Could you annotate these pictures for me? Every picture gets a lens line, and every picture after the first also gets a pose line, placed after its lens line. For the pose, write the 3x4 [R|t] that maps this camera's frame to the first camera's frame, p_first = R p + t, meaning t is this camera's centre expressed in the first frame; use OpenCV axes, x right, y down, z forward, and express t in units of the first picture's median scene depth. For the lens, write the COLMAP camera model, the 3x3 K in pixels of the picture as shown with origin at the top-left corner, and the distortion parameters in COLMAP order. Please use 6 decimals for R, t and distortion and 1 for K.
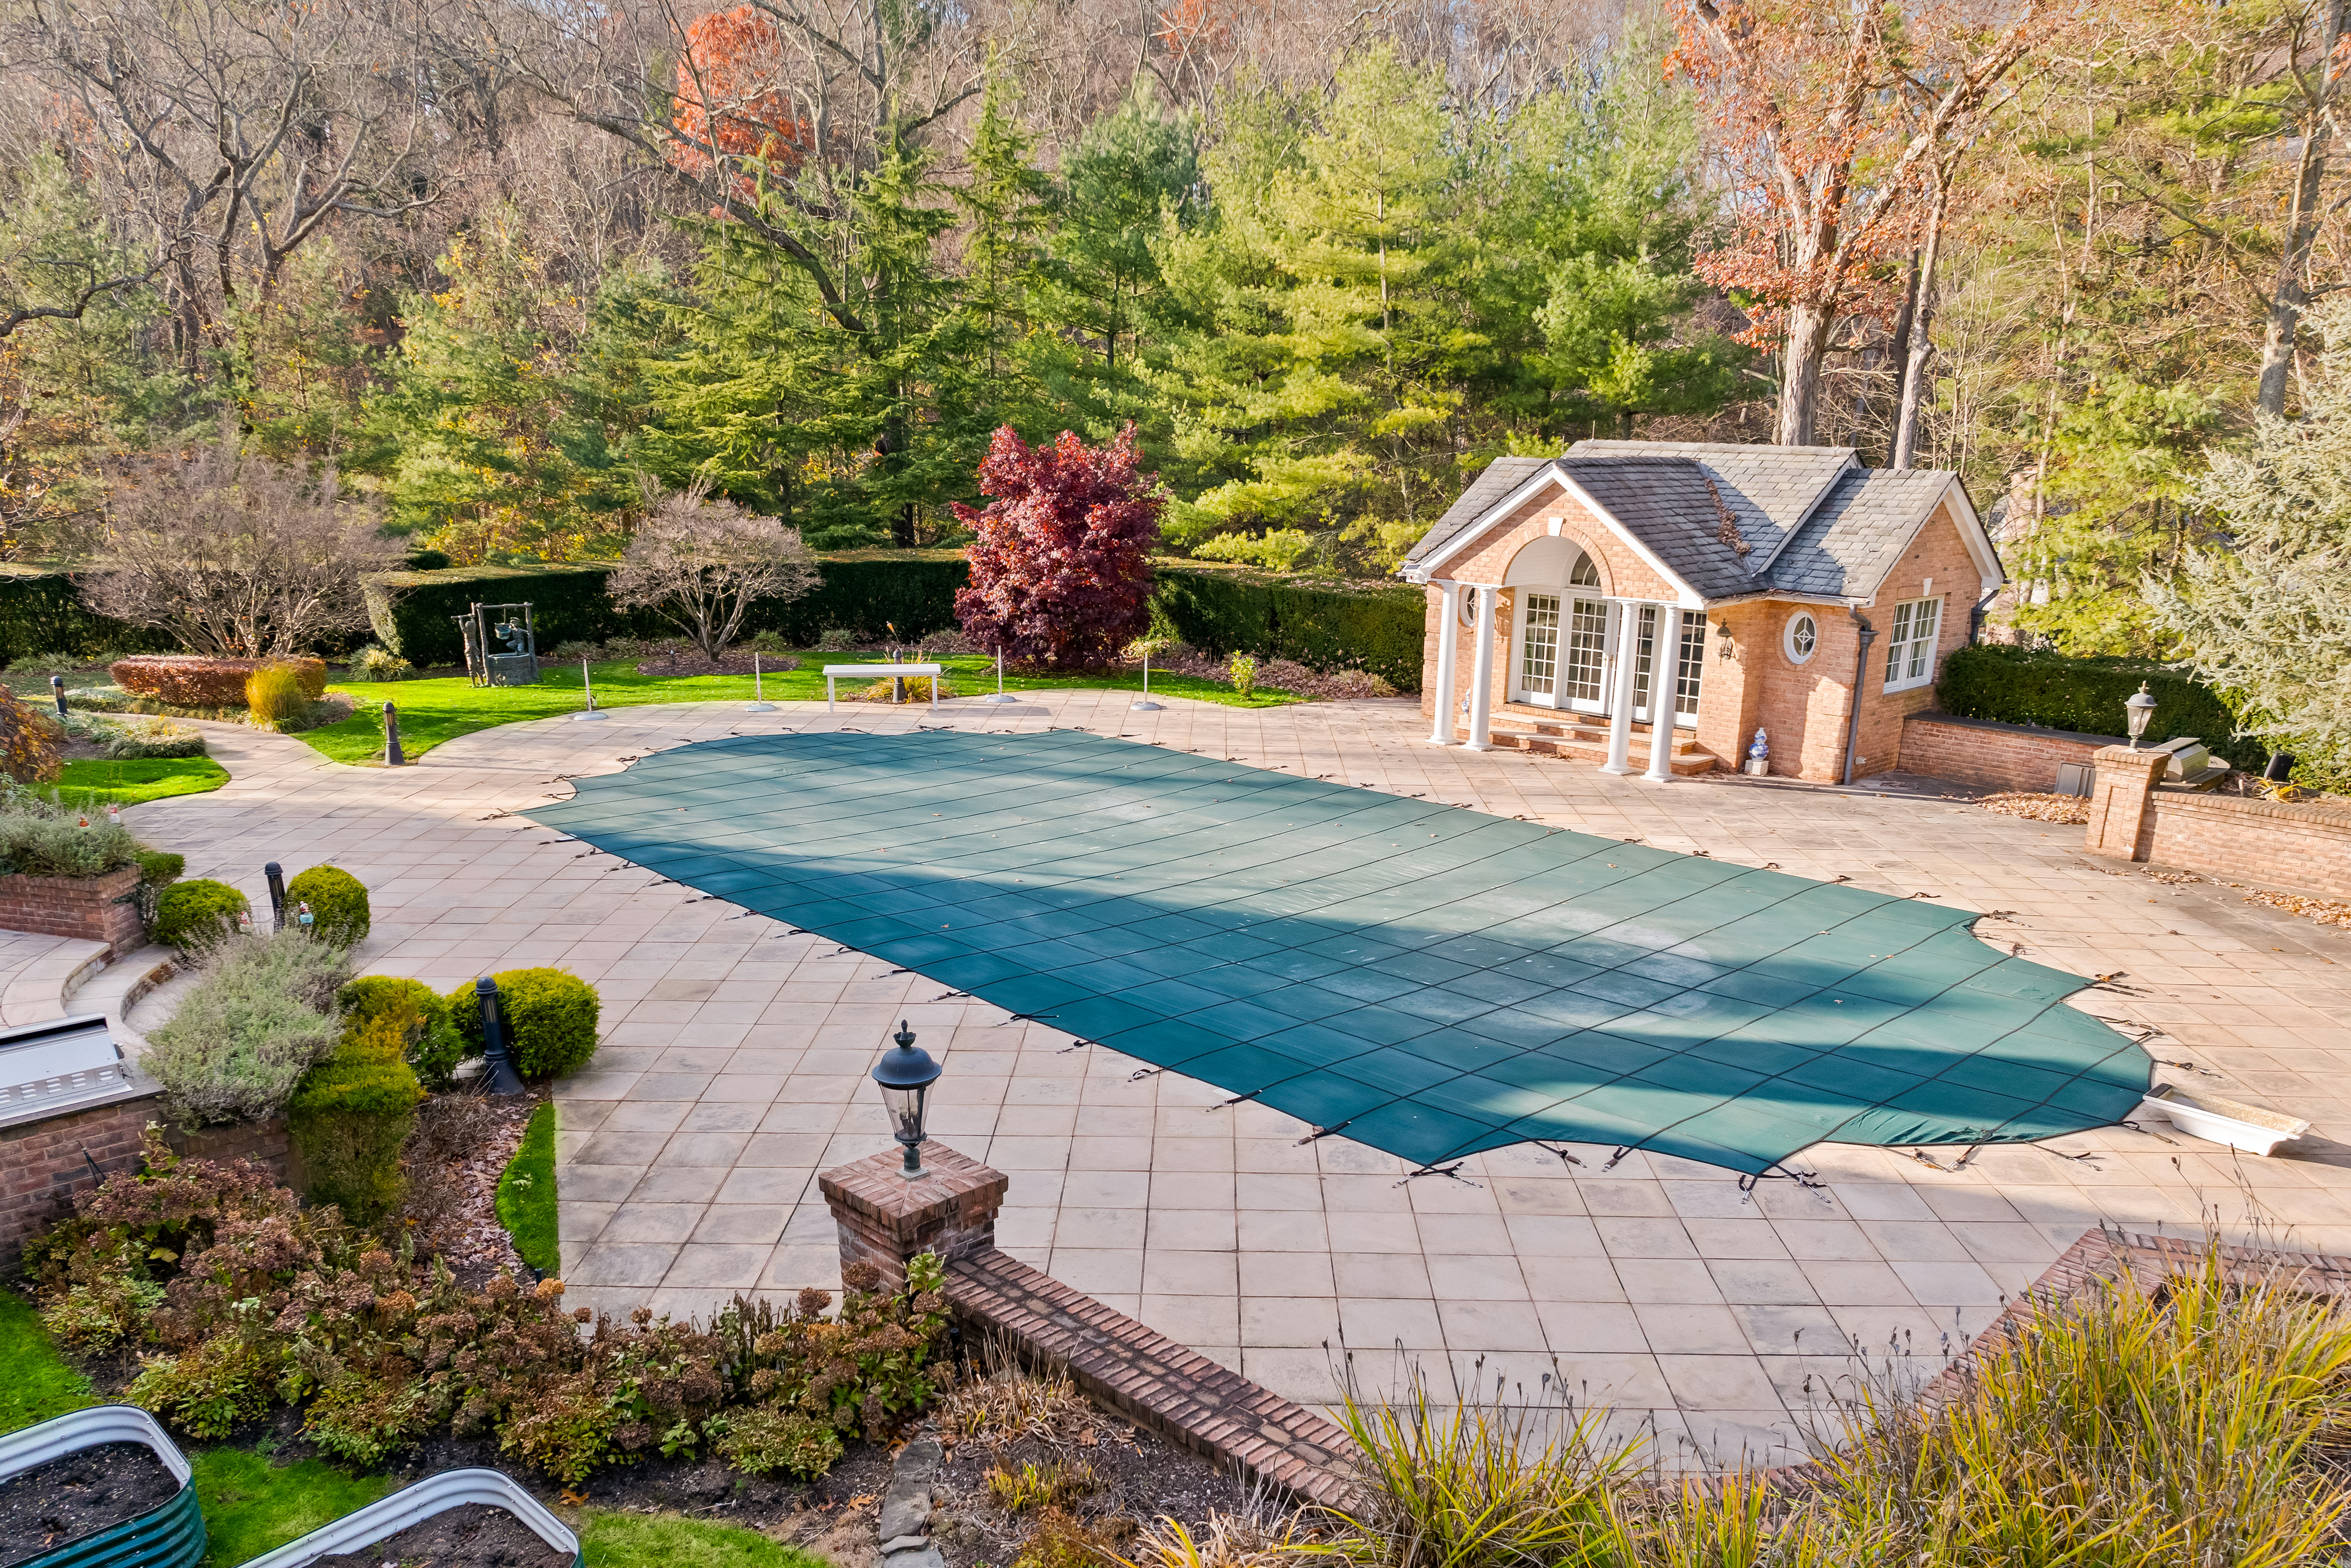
lens RADIAL K [[1651.4, 0, 1171.8], [0, 1651.4, 778.5], [0, 0, 1]] dist [-0.028396, -0.004977]
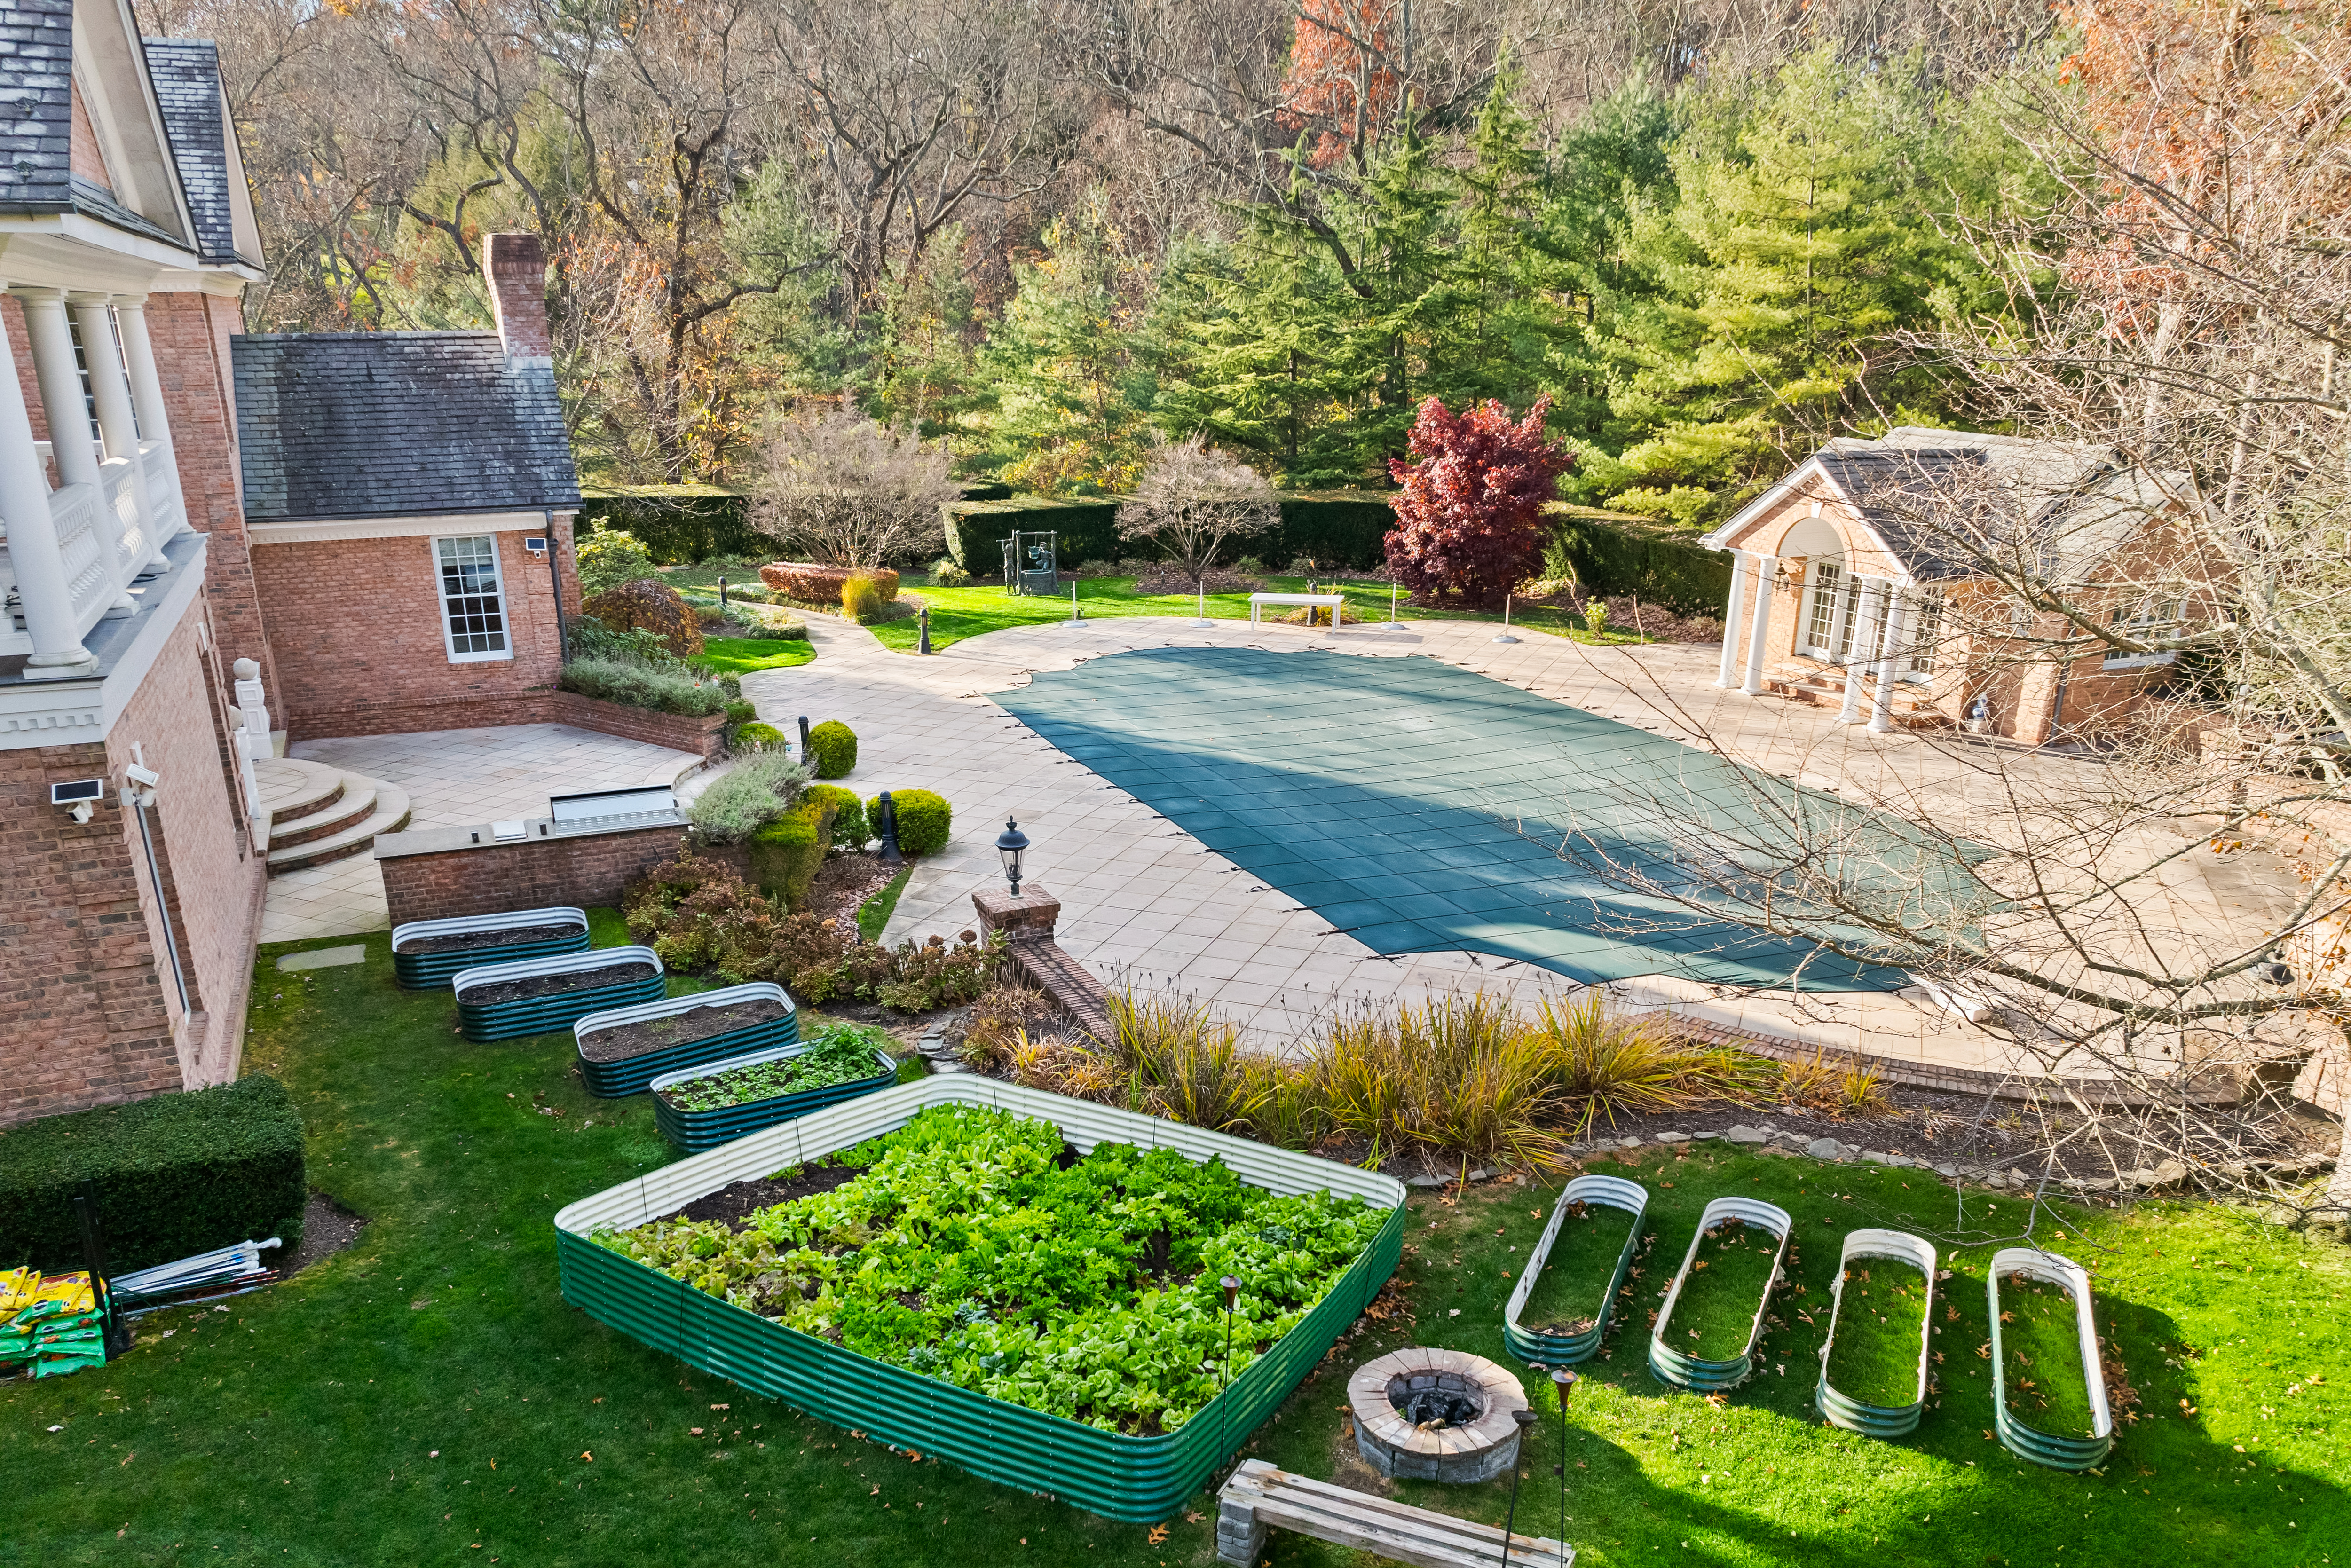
lens RADIAL K [[1656.2, 0, 1250.0], [0, 1656.2, 593.2], [0, 0, 1]] dist [-0.001668, -0.004402]
pose [[0.948991, 0.046890, -0.311796, 0.164969], [-0.063732, 0.996995, -0.044043, -0.011183], [0.308794, 0.061668, 0.949128, -0.185992]]
